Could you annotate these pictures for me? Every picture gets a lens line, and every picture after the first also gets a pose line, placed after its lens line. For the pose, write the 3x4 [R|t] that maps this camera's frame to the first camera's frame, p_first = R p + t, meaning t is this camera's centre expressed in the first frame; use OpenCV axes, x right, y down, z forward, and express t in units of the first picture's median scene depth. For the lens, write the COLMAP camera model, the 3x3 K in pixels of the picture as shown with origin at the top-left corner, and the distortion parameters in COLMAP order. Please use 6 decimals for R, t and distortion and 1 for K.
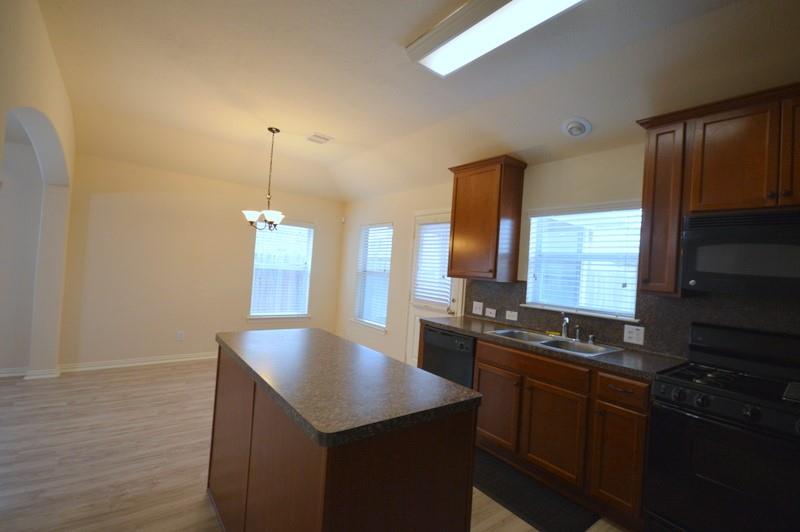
lens RADIAL K [[356.4, 0, 402.2], [0, 356.4, 264.3], [0, 0, 1]] dist [-0.000907, -0.000895]
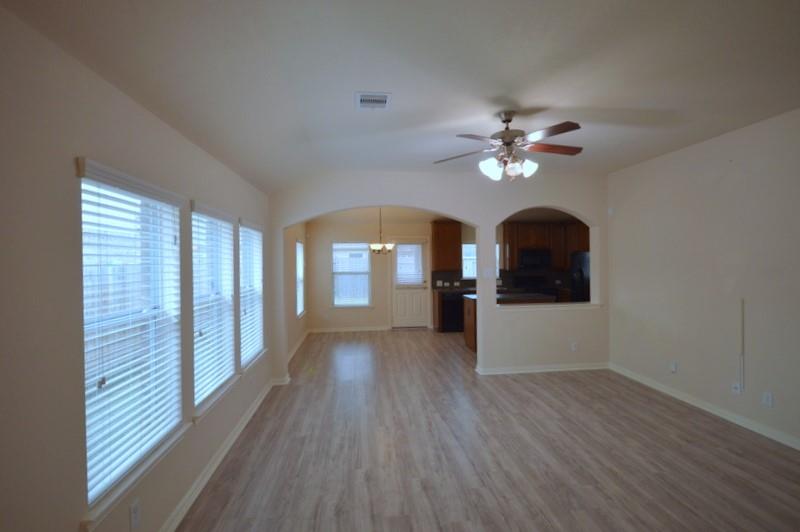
lens RADIAL K [[383.3, 0, 400.0], [0, 383.3, 266.0], [0, 0, 1]] dist [-0.000529, -0.000605]
pose [[0.521162, -0.086830, 0.849029, -2.042101], [0.032603, 0.996110, 0.081859, -0.199832], [-0.852835, -0.014981, 0.521966, -0.047796]]
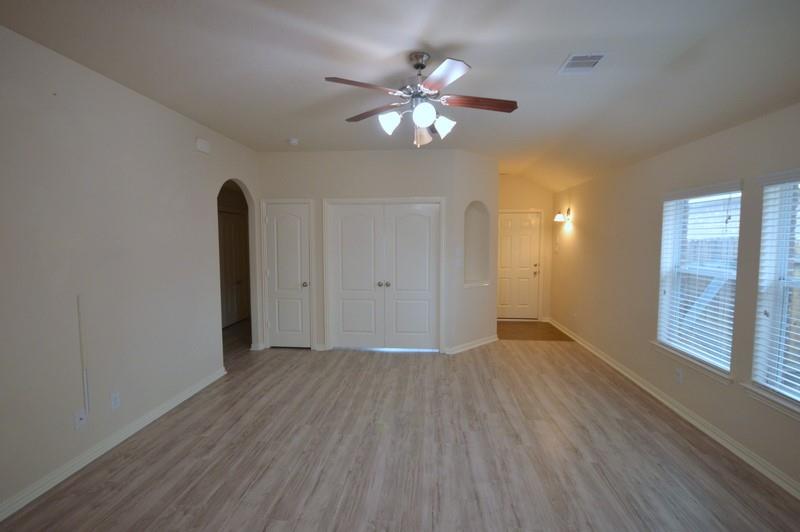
lens RADIAL K [[356.4, 0, 402.2], [0, 356.4, 264.3], [0, 0, 1]] dist [-0.000907, -0.000895]
pose [[-0.671298, -0.015407, -0.741028, -0.629340], [-0.032470, 0.999435, 0.008635, -0.088536], [0.740476, 0.029858, -0.671419, 0.637753]]
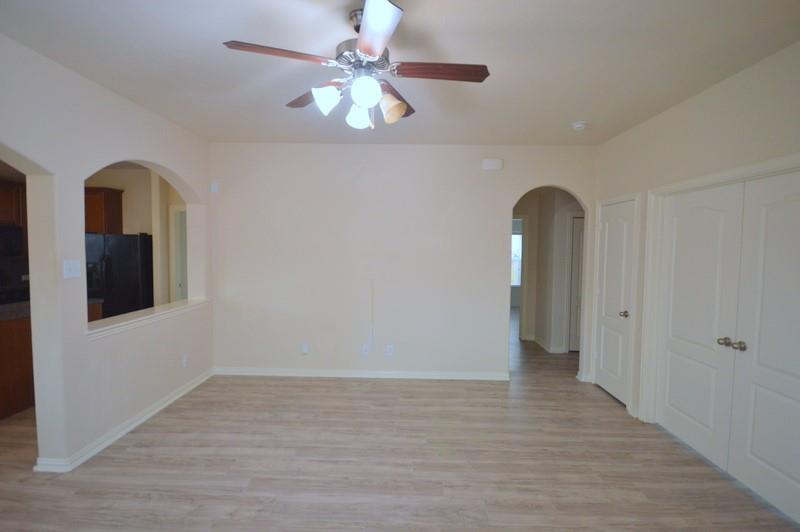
lens RADIAL K [[356.4, 0, 402.2], [0, 356.4, 264.3], [0, 0, 1]] dist [-0.000907, -0.000895]
pose [[-0.777437, -0.110082, 0.619252, -1.541119], [-0.077167, 0.993820, 0.079788, -0.155295], [-0.624209, 0.014244, -0.781128, 0.580857]]
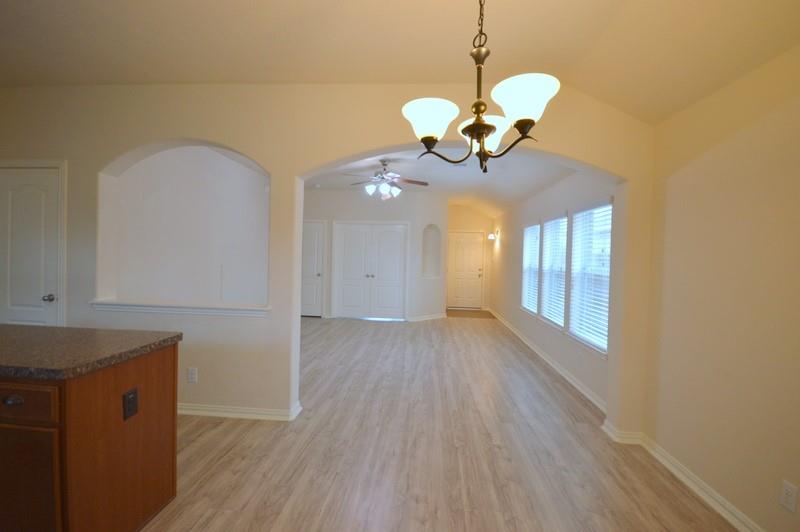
lens RADIAL K [[356.4, 0, 402.2], [0, 356.4, 264.3], [0, 0, 1]] dist [-0.000907, -0.000895]
pose [[-0.662642, -0.068154, -0.745829, -0.116717], [-0.058526, 0.997518, -0.039155, 0.008607], [0.746646, 0.017705, -0.664986, 1.243647]]
